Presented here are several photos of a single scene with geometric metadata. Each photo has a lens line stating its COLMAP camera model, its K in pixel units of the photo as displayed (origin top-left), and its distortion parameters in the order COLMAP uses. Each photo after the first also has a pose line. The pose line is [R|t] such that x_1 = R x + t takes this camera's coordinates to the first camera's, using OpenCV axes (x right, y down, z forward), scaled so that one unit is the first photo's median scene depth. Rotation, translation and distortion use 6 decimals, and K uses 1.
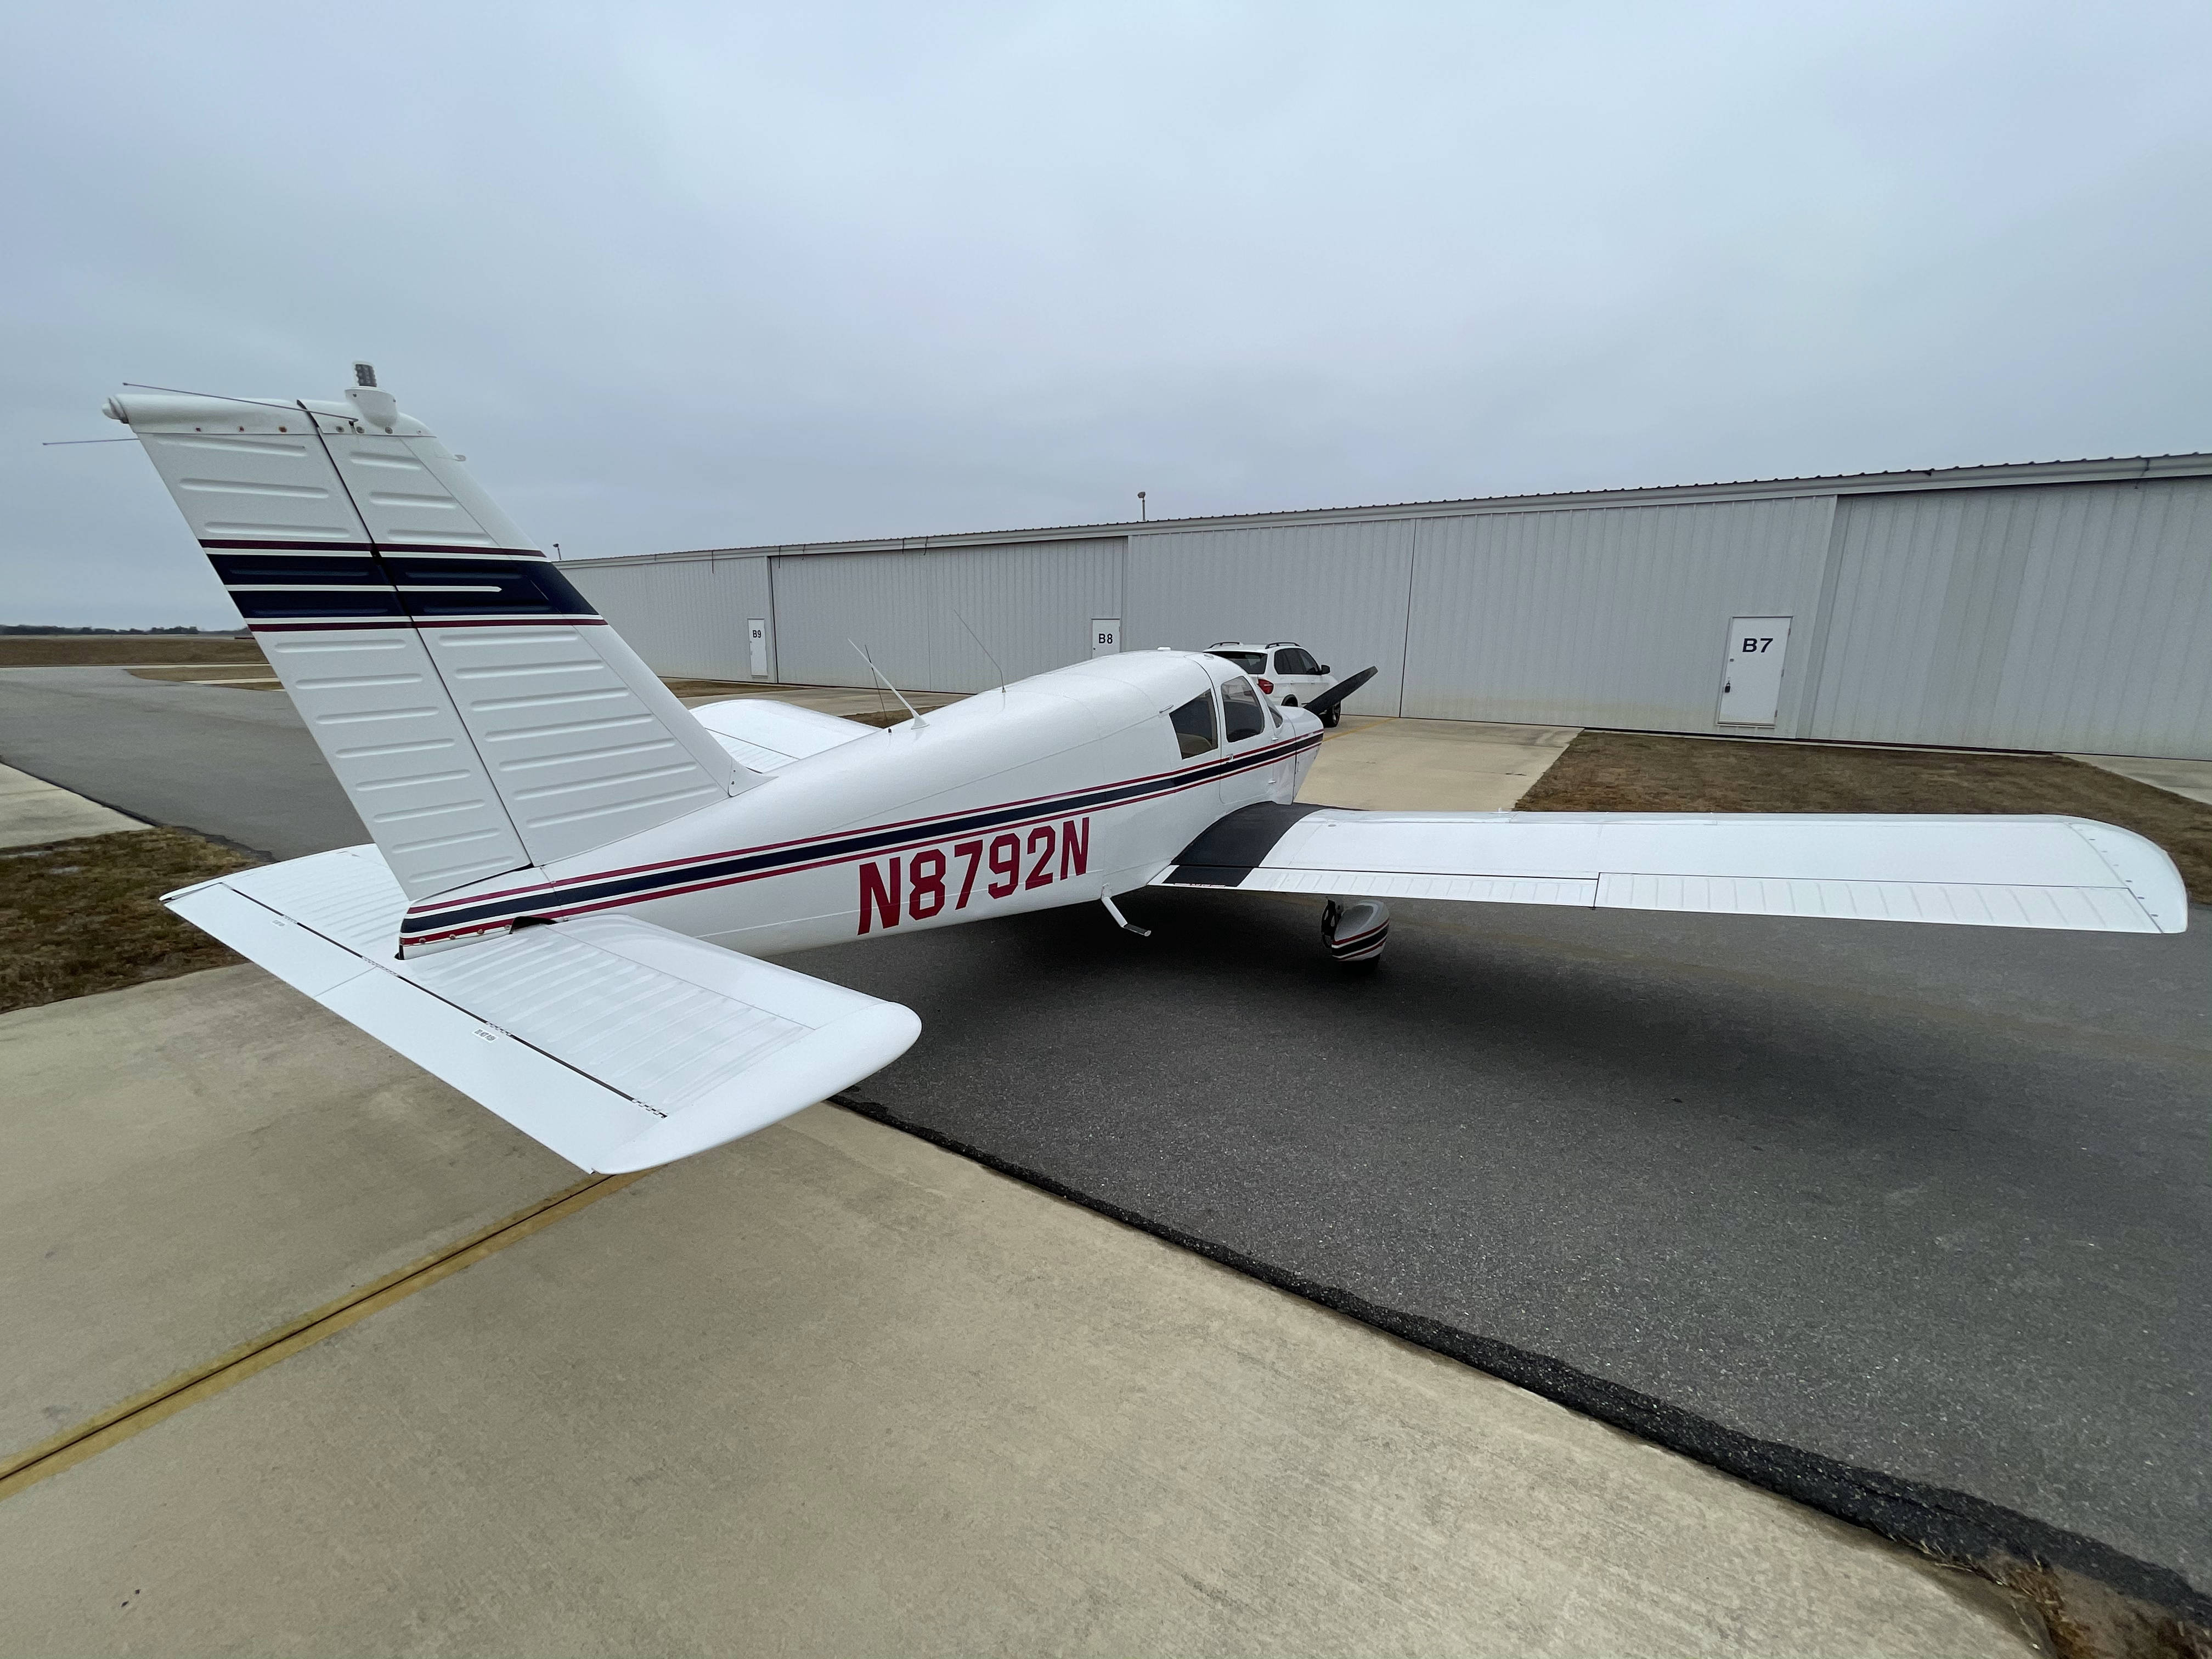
lens RADIAL K [[894.0, 0, 1097.4], [0, 894.0, 823.7], [0, 0, 1]] dist [-0.007447, 0.002437]
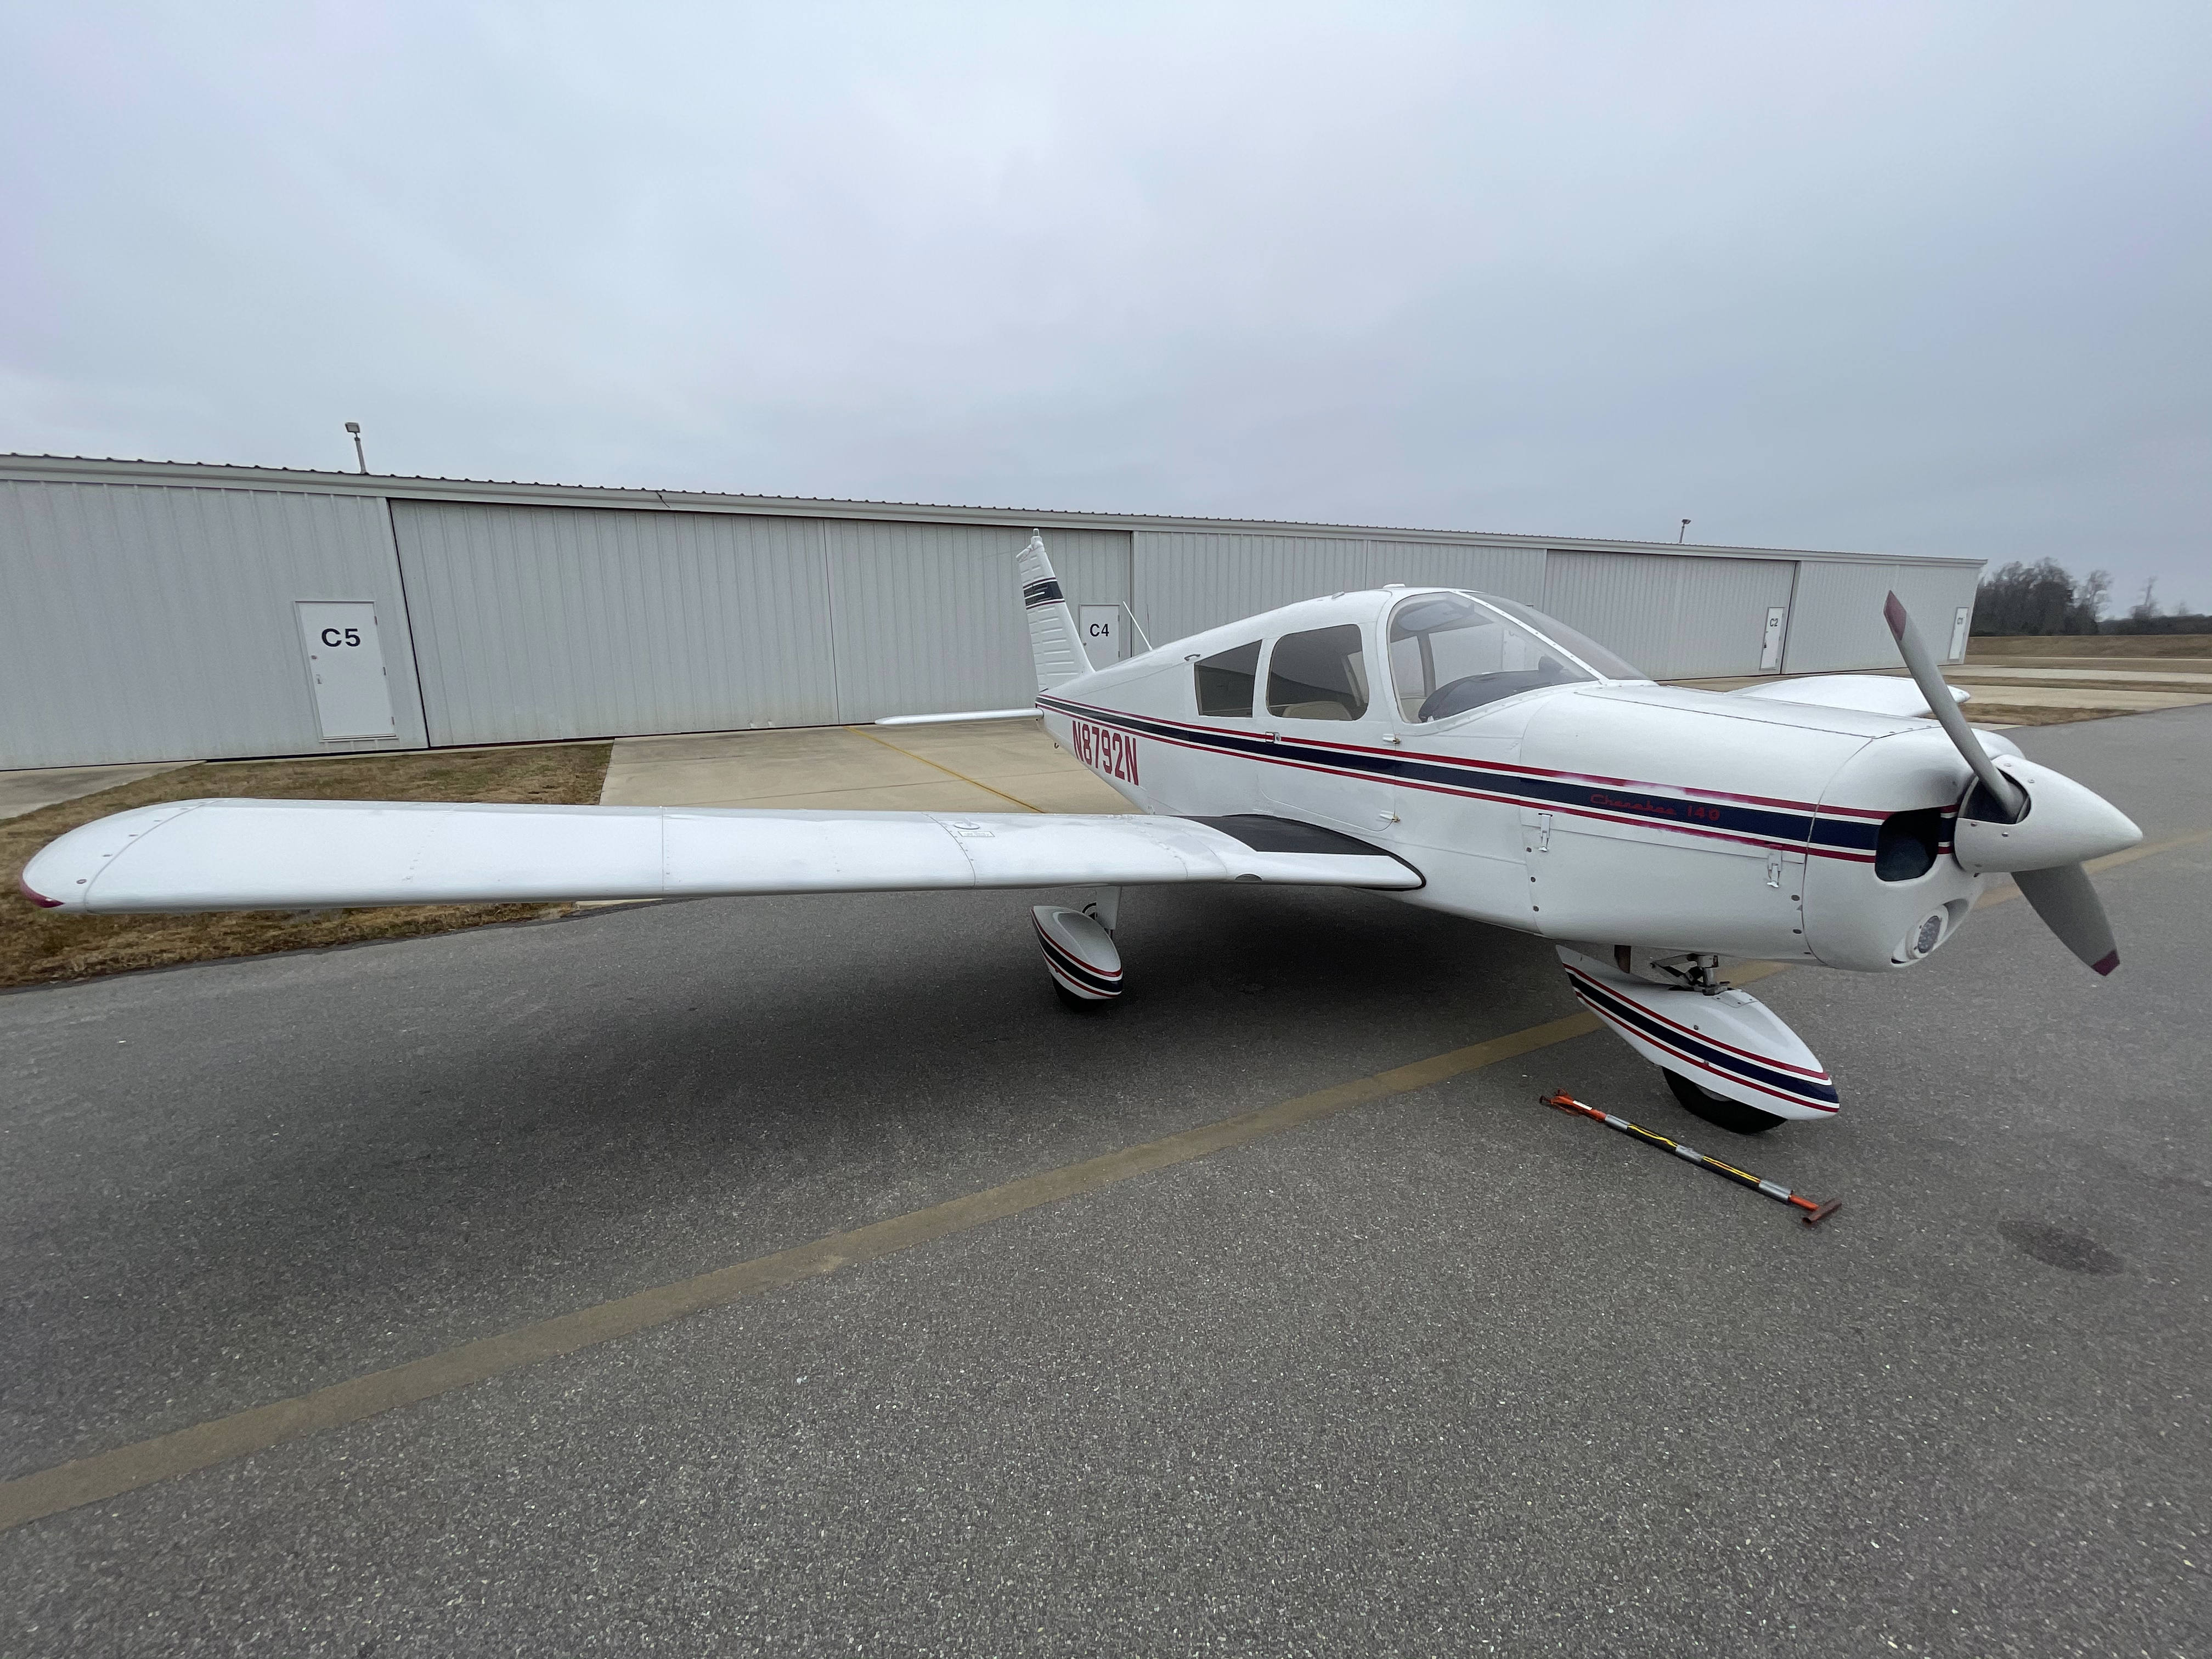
lens RADIAL K [[894.0, 0, 1093.5], [0, 894.0, 829.4], [0, 0, 1]] dist [-0.007447, 0.002437]
pose [[-0.522111, 0.173956, -0.834949, 1.107200], [-0.165315, 0.939770, 0.299170, -0.256945], [0.836702, 0.294230, -0.461907, 1.614145]]
